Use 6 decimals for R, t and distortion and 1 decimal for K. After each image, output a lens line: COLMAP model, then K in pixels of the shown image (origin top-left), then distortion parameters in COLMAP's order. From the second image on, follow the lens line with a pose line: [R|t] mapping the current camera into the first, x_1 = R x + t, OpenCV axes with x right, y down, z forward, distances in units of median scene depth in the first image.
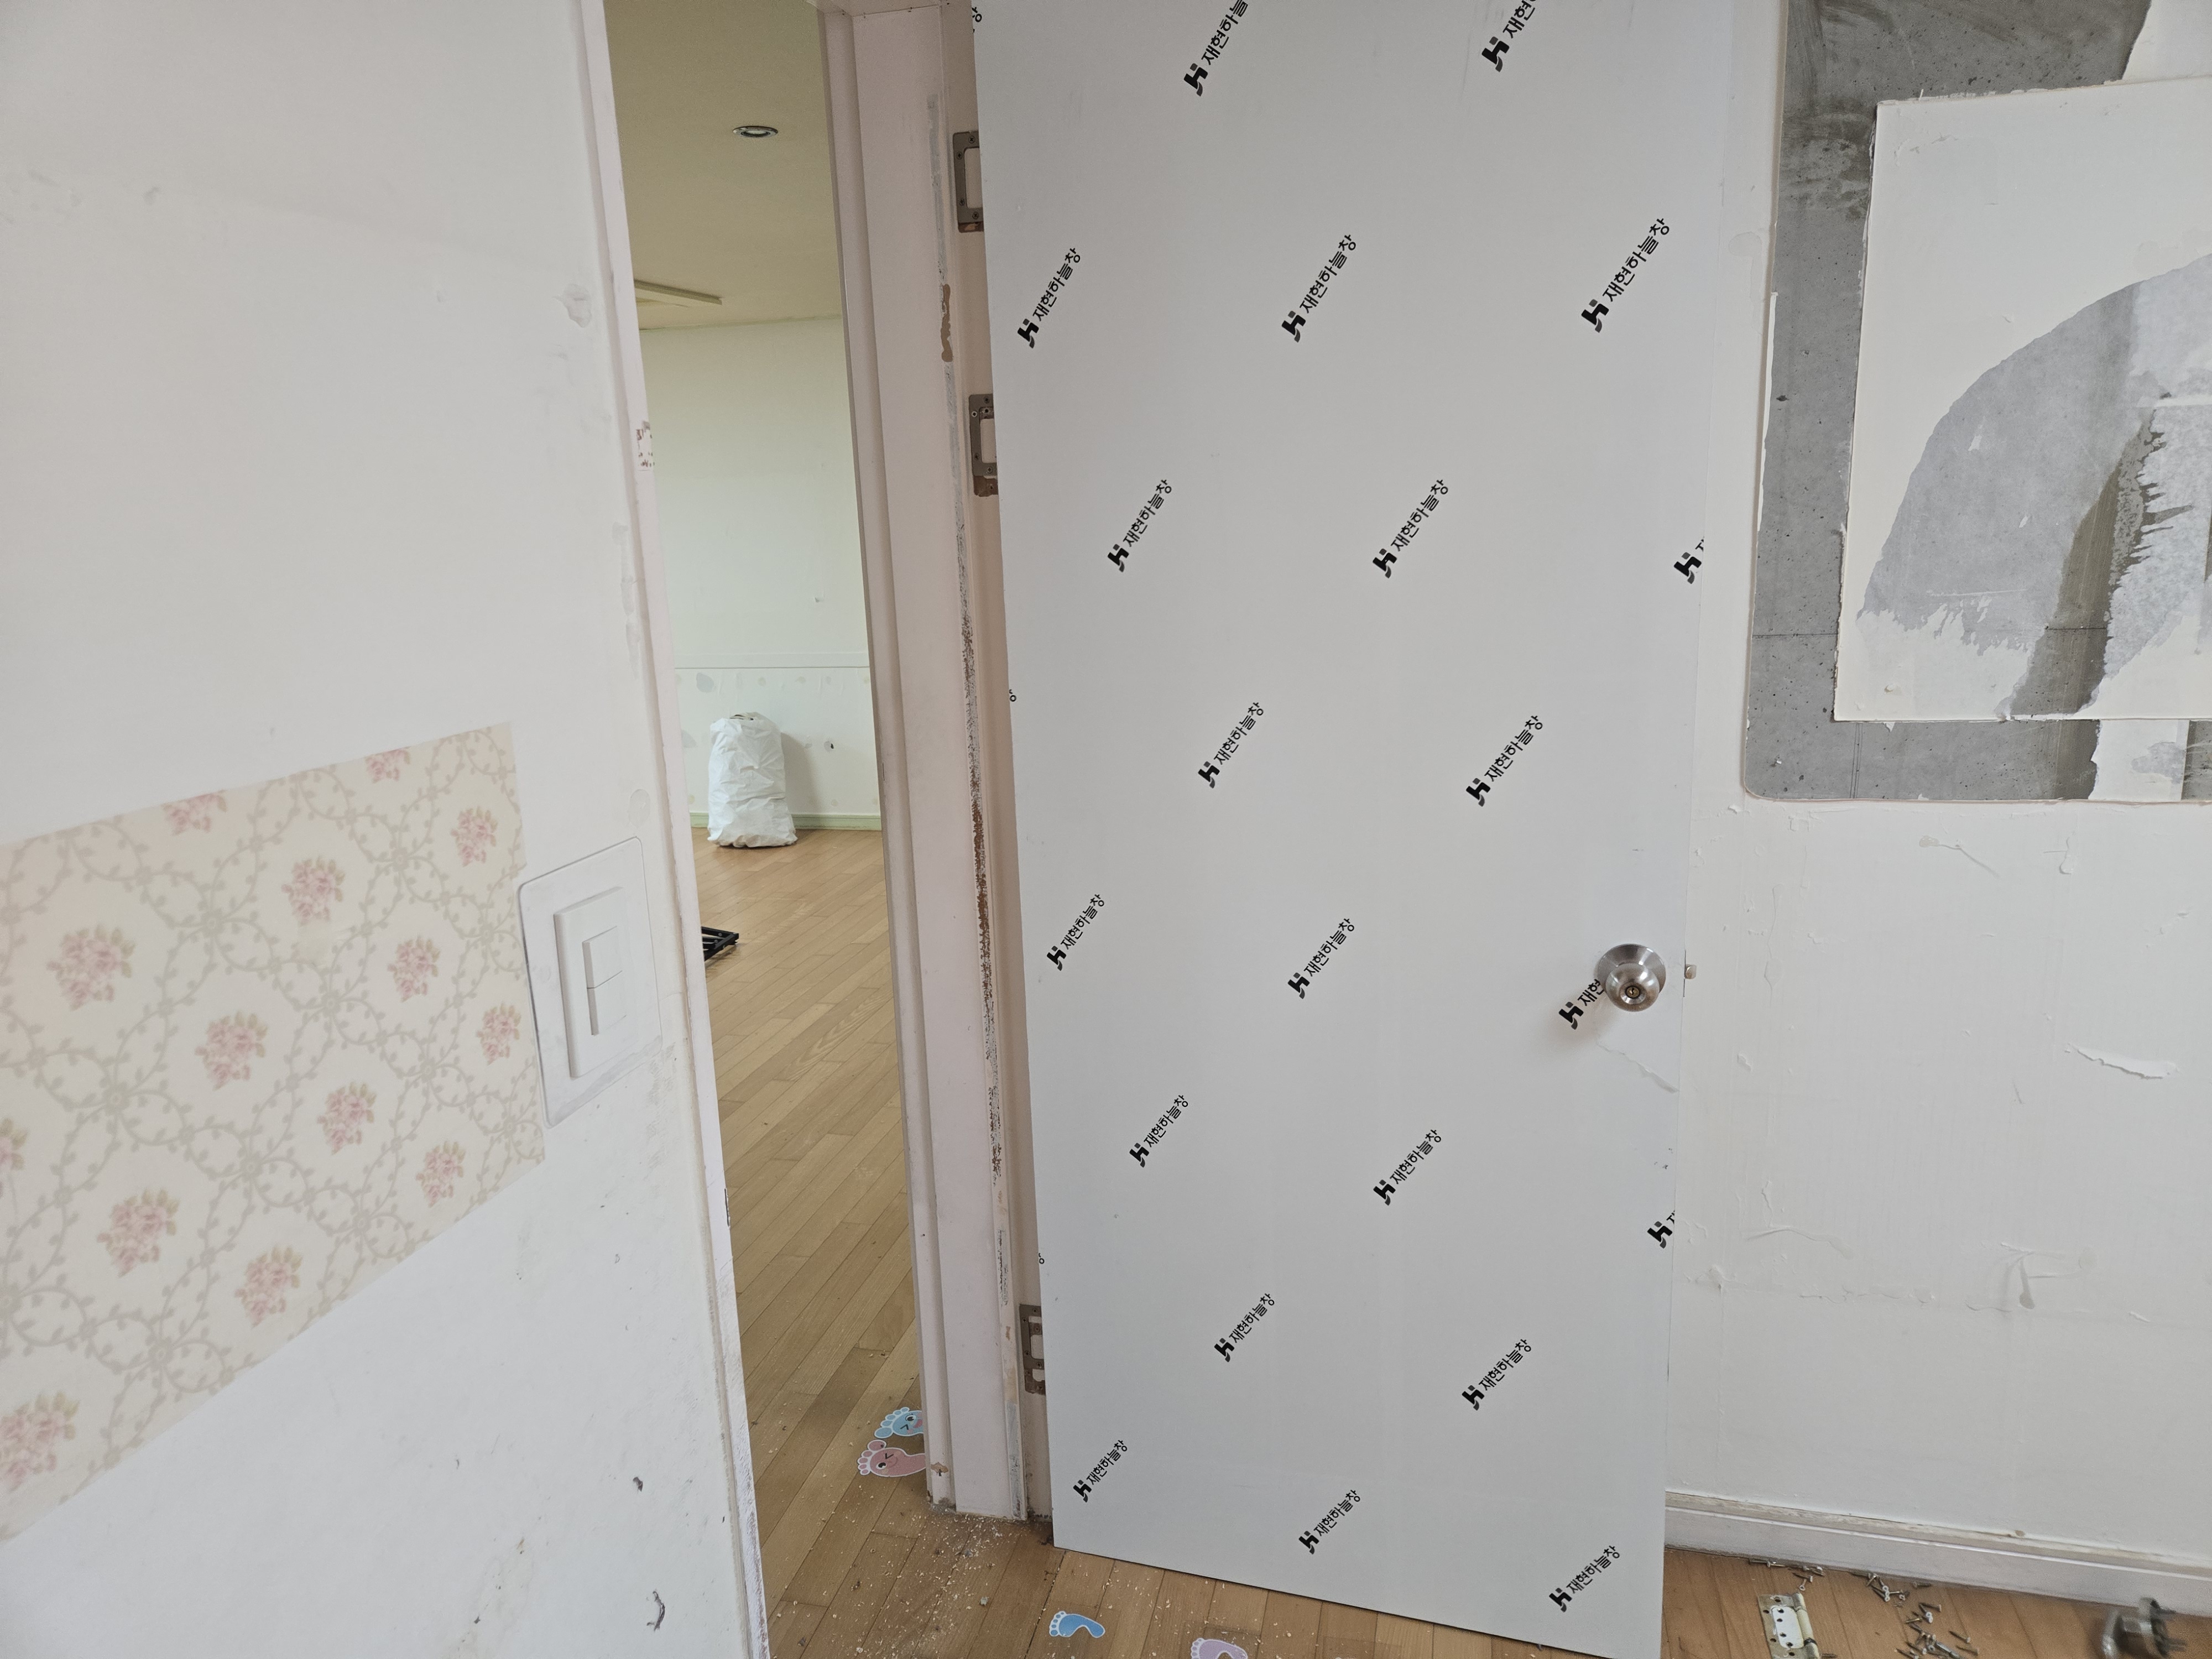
lens RADIAL K [[1483.6, 0, 1115.8], [0, 1483.6, 810.7], [0, 0, 1]] dist [0.070759, -0.050301]
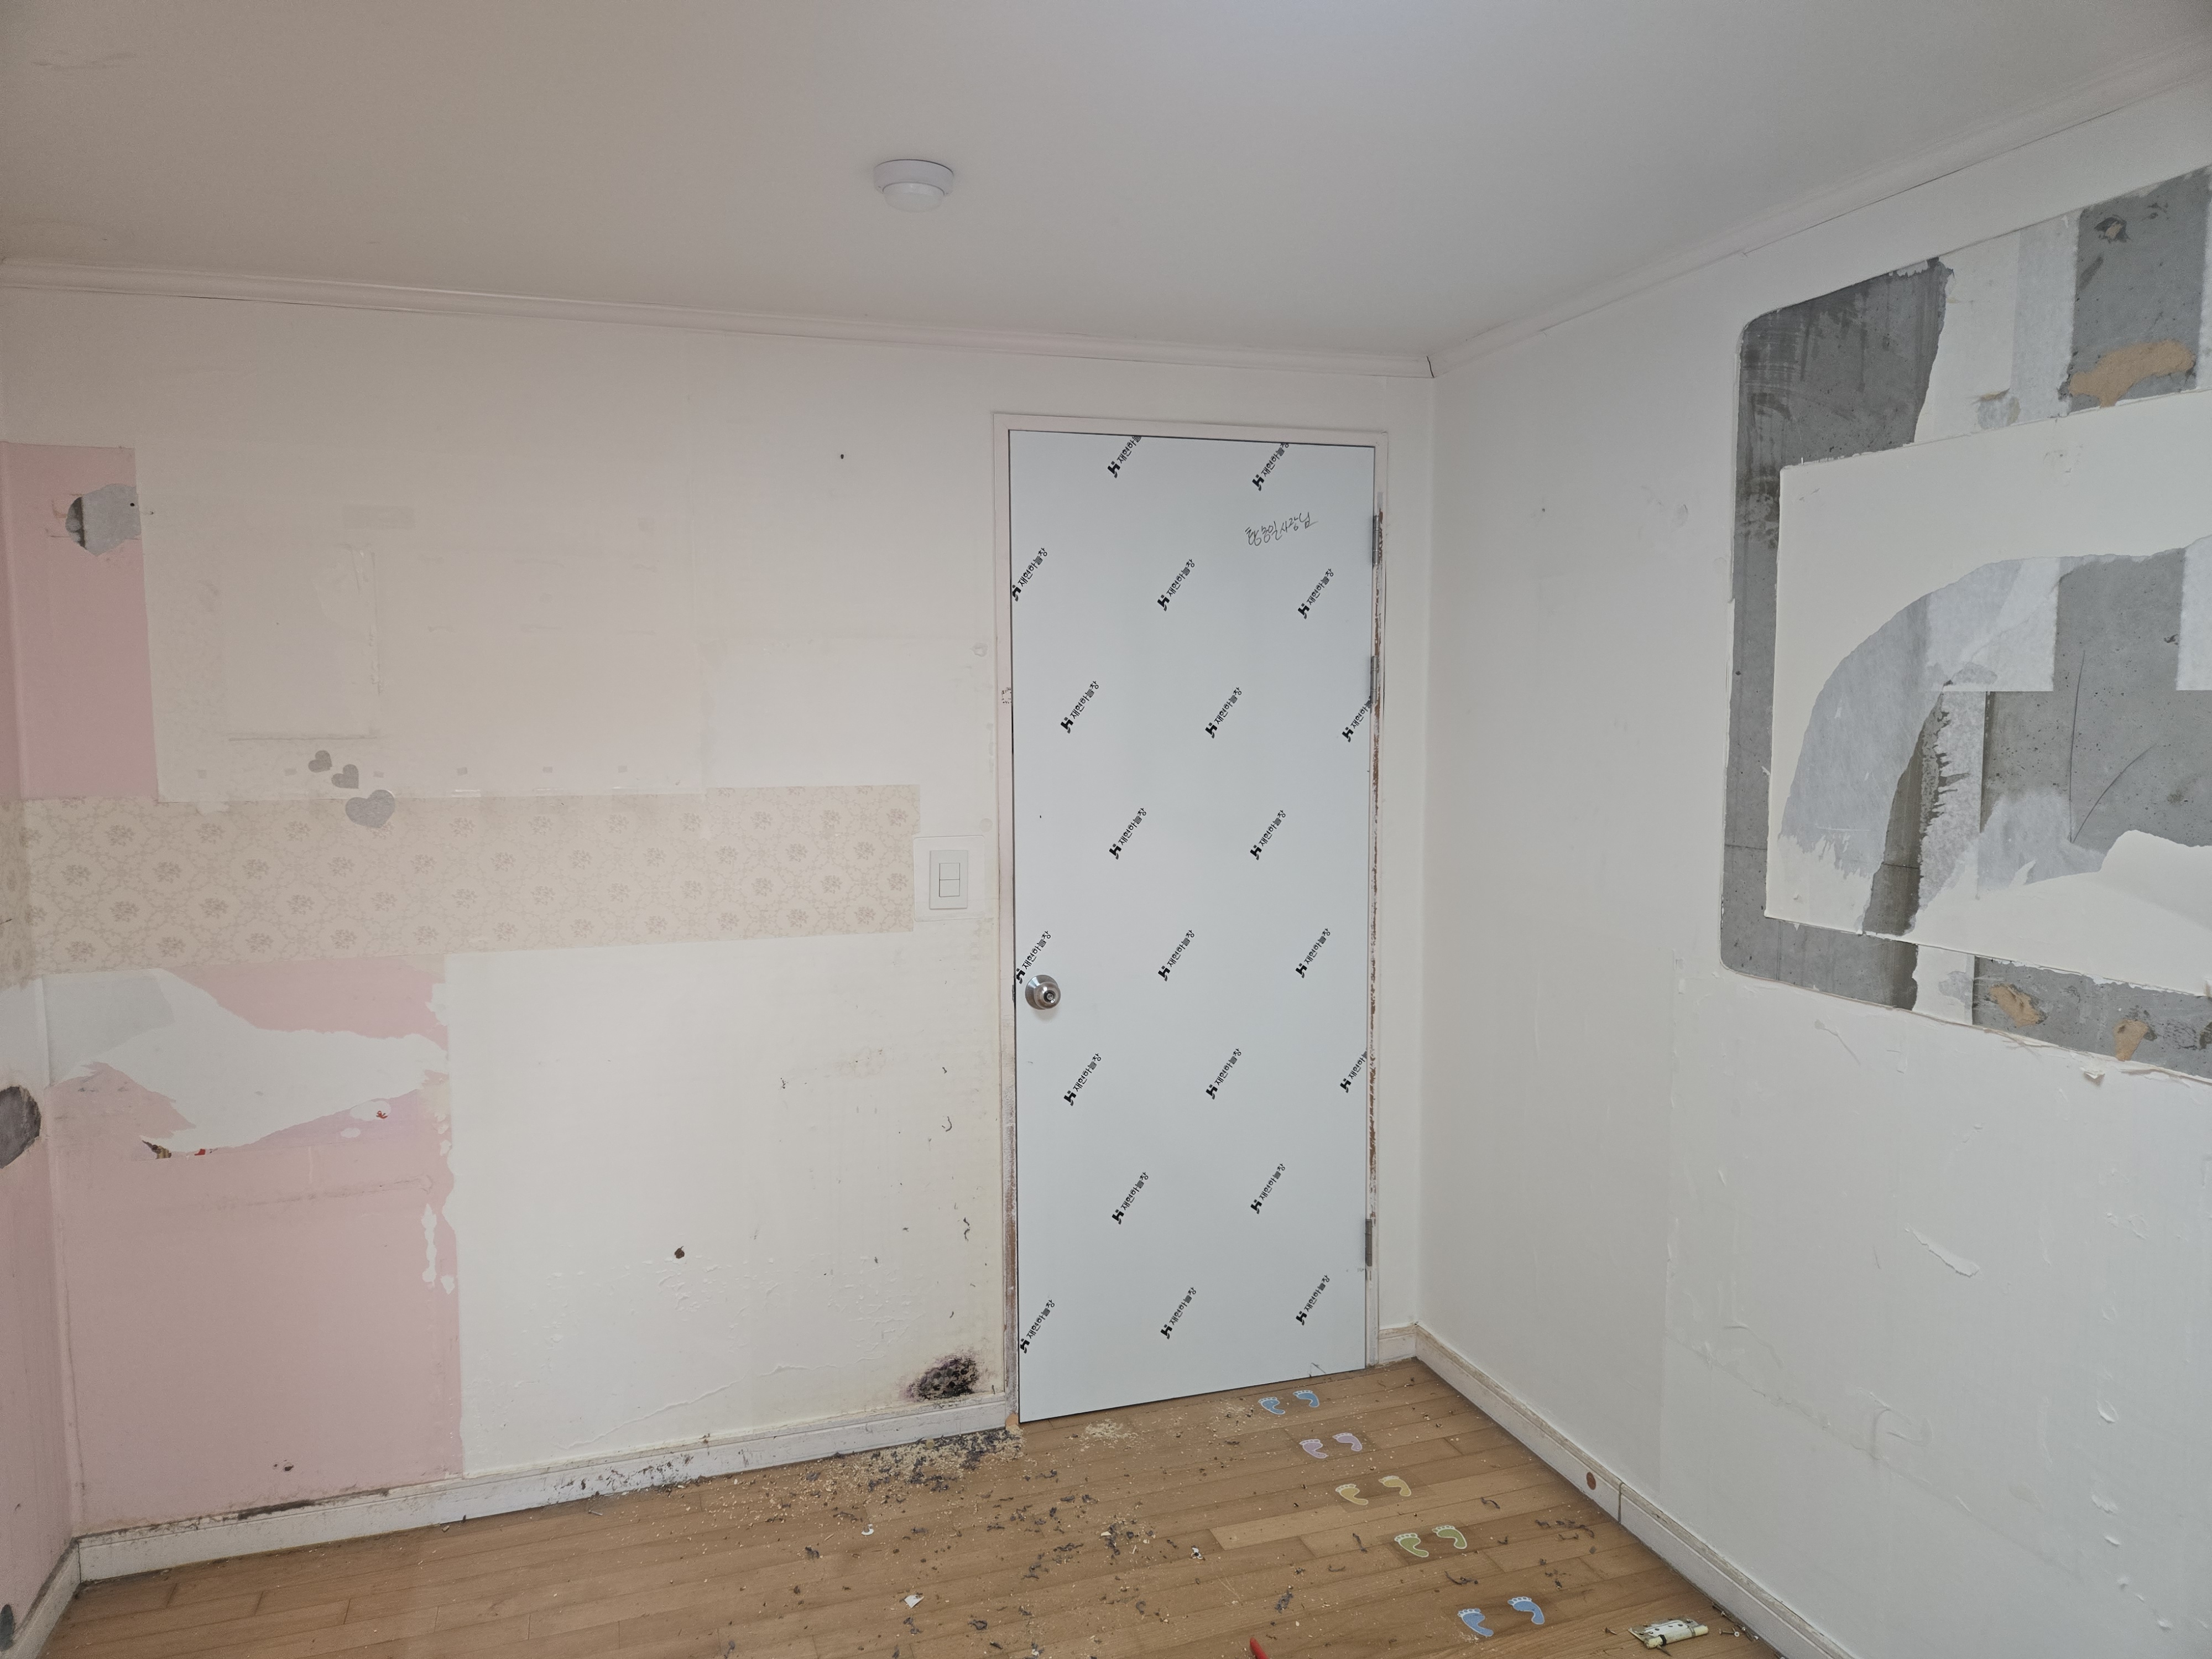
lens RADIAL K [[1483.6, 0, 1096.4], [0, 1483.6, 832.8], [0, 0, 1]] dist [0.070759, -0.050301]
pose [[0.536026, 0.112203, -0.836712, 1.320798], [-0.193195, 0.981129, 0.007802, -0.031266], [0.821798, 0.157466, 0.547587, -0.204049]]
